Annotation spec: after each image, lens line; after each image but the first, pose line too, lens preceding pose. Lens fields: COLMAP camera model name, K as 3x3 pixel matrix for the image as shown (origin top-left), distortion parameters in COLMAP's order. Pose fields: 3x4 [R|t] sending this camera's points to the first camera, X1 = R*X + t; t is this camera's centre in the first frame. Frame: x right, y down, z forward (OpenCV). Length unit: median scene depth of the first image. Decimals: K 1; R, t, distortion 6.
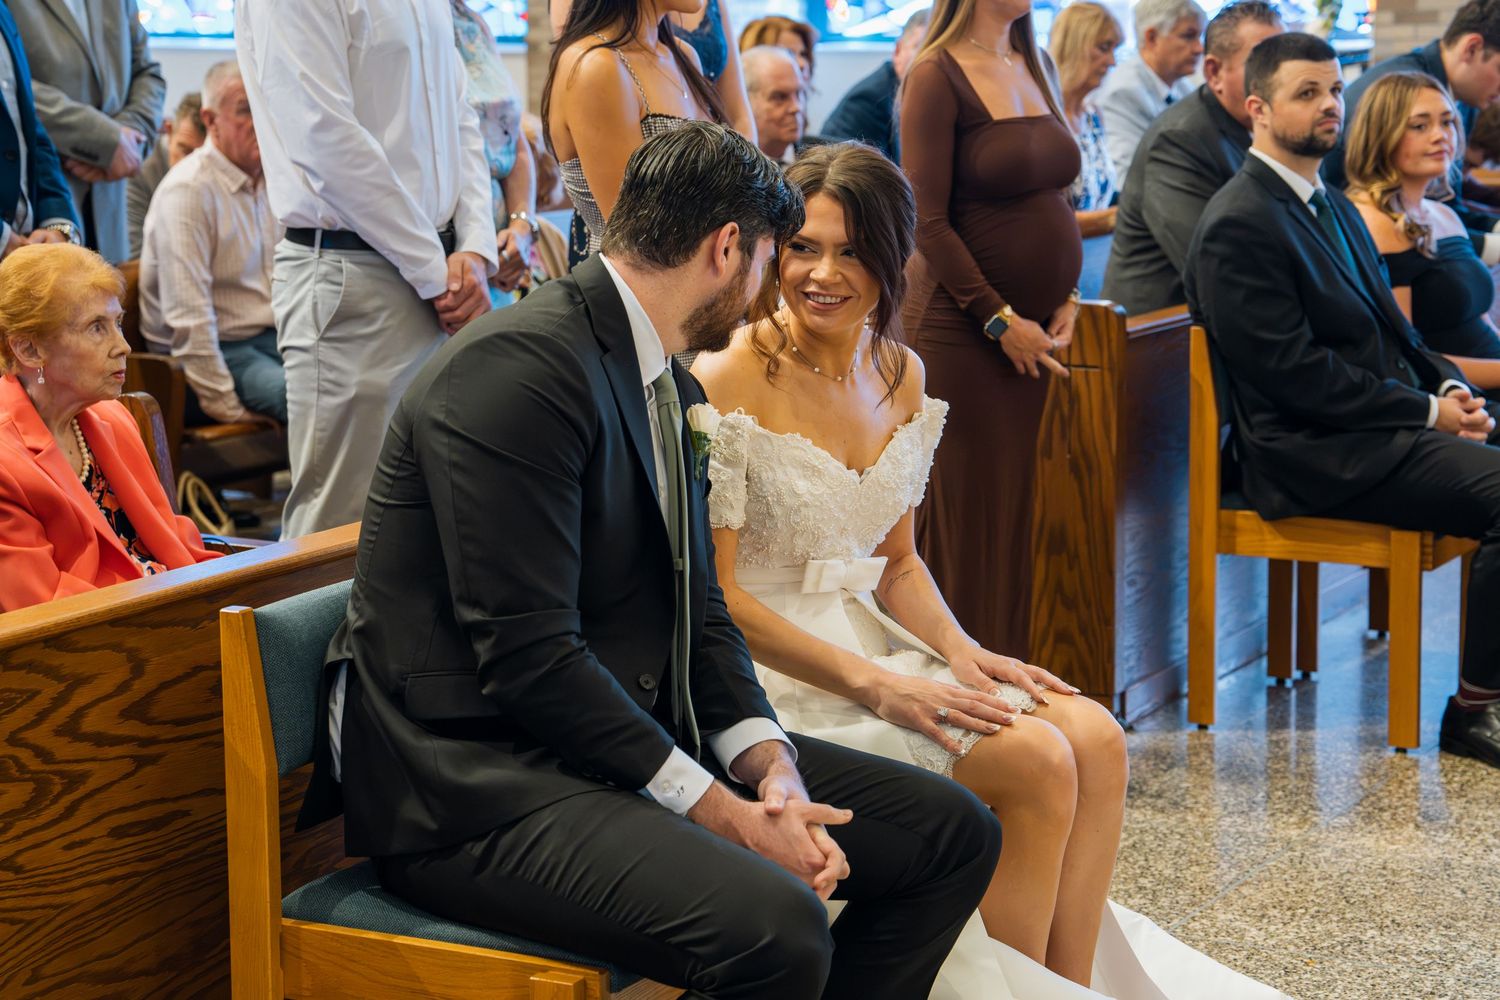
lens RADIAL K [[3087.3, 0, 750.0], [0, 3087.3, 500.0], [0, 0, 1]] dist [0.344512, -0.279518]
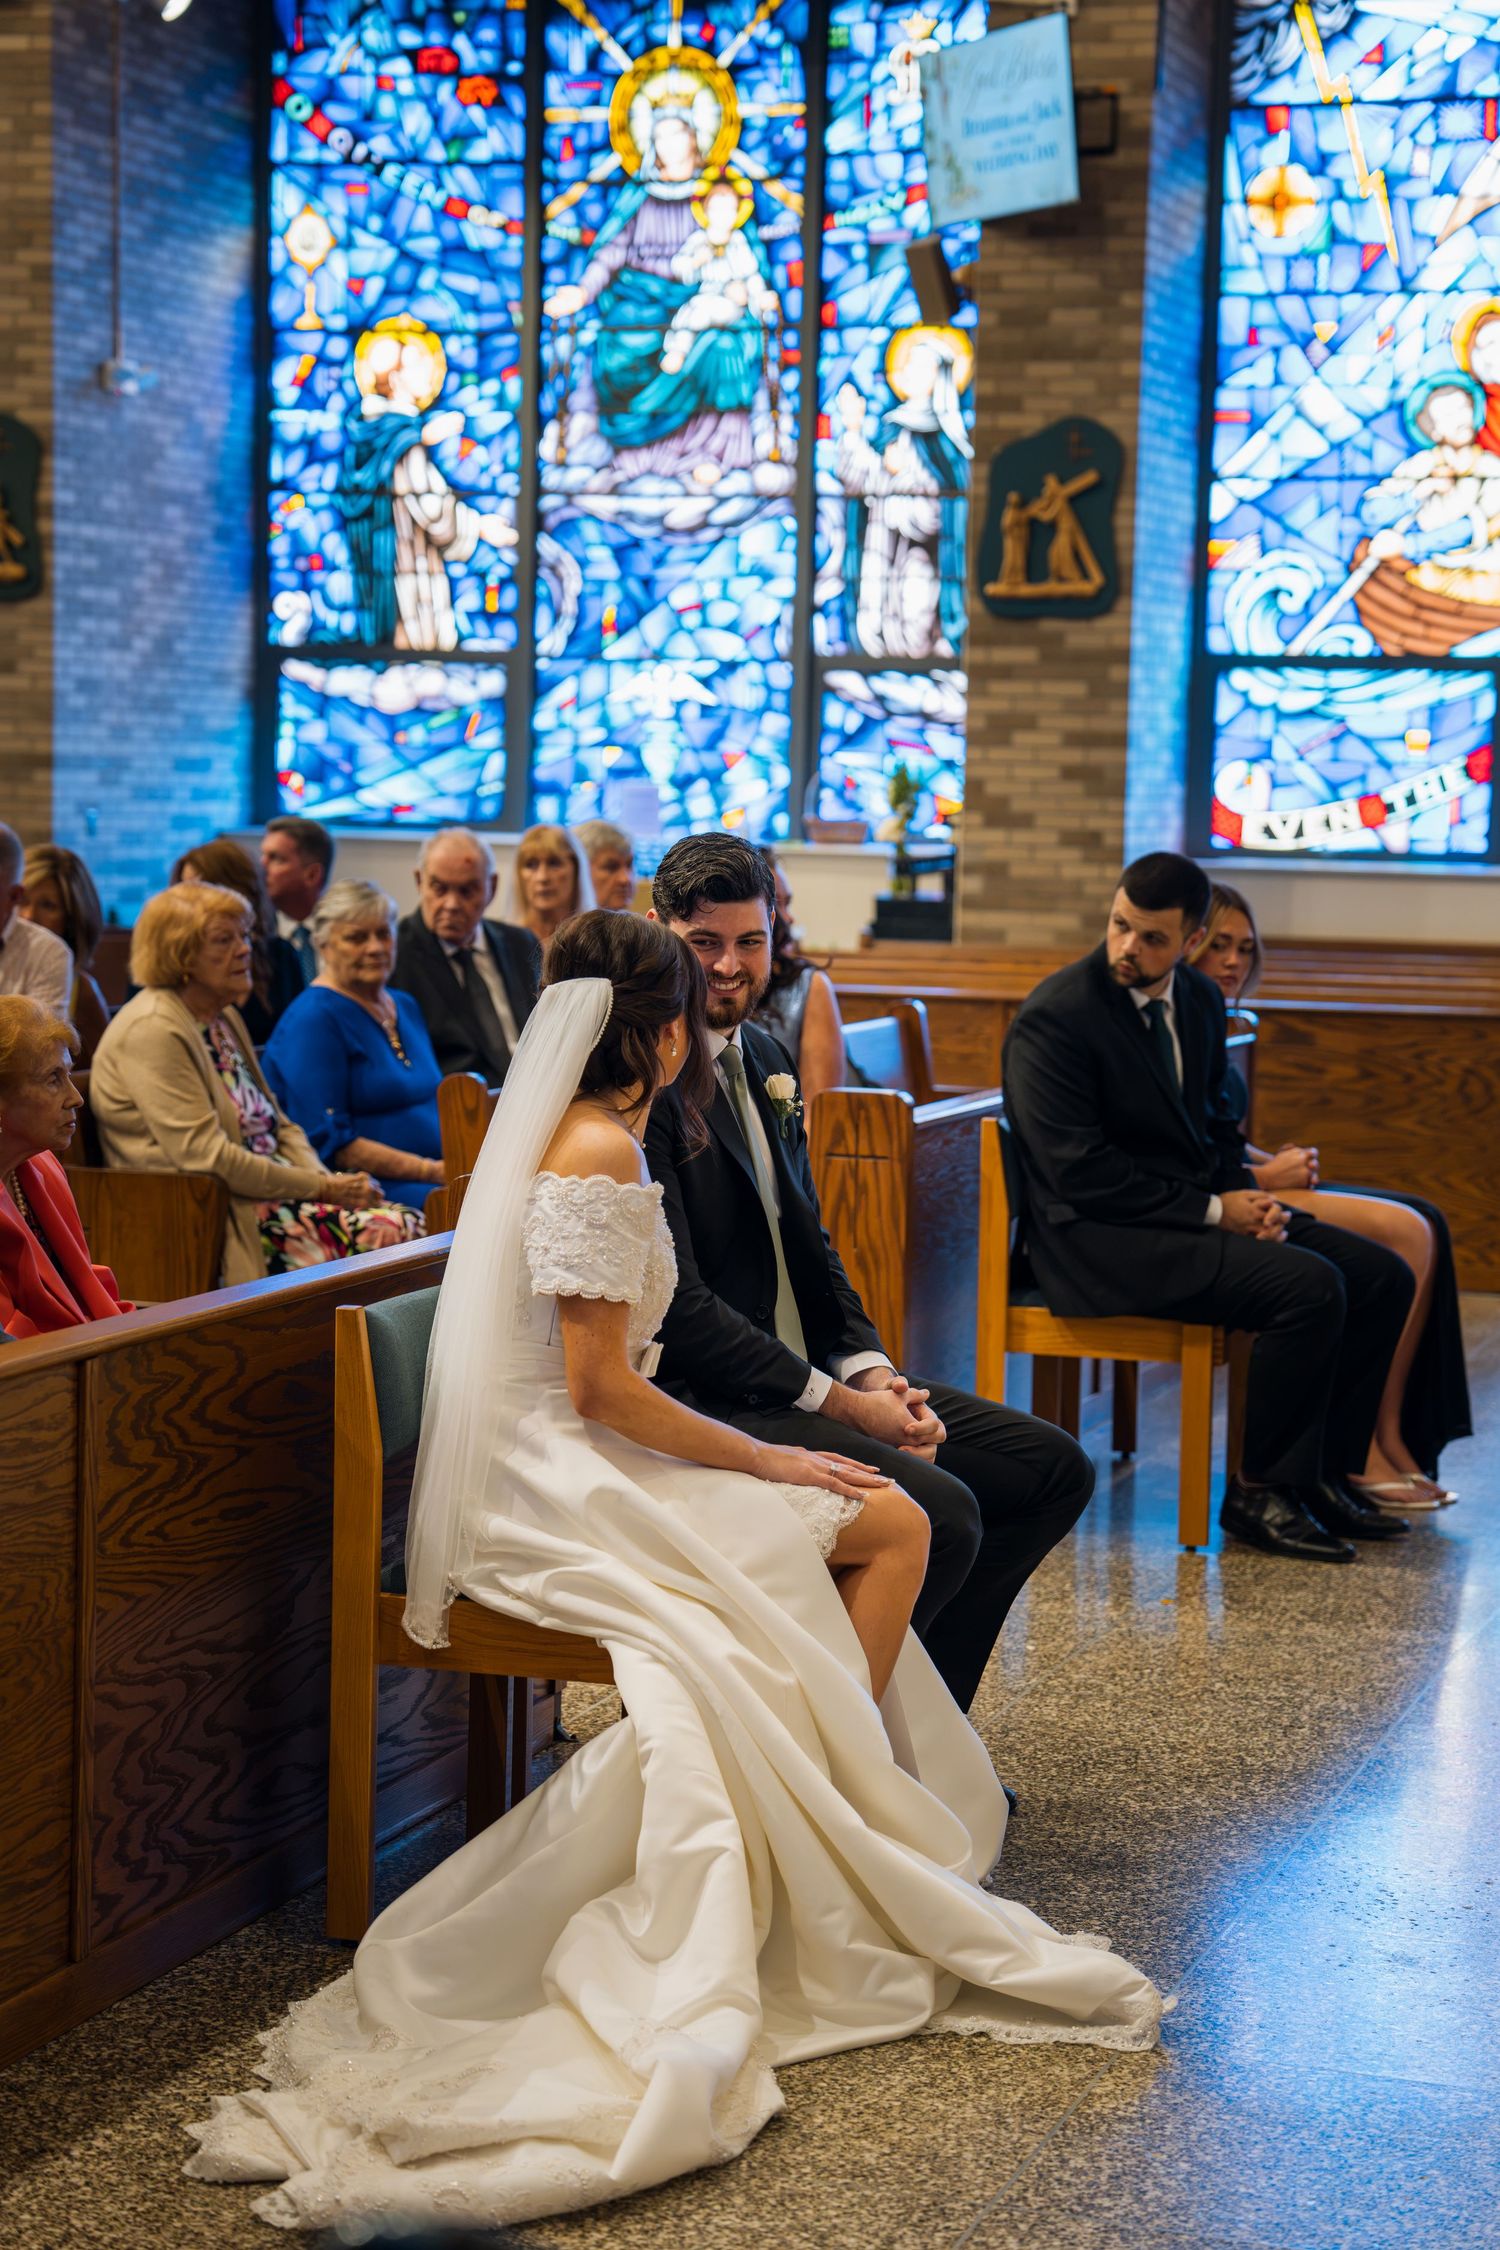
lens RADIAL K [[4631.0, 0, 750.0], [0, 4631.0, 1125.0], [0, 0, 1]] dist [0.344512, -0.279518]
pose [[0.976741, 0.019813, 0.213506, -0.299614], [-0.001947, 0.996501, -0.083564, 0.085269], [-0.214415, 0.081204, 0.973361, -0.507216]]
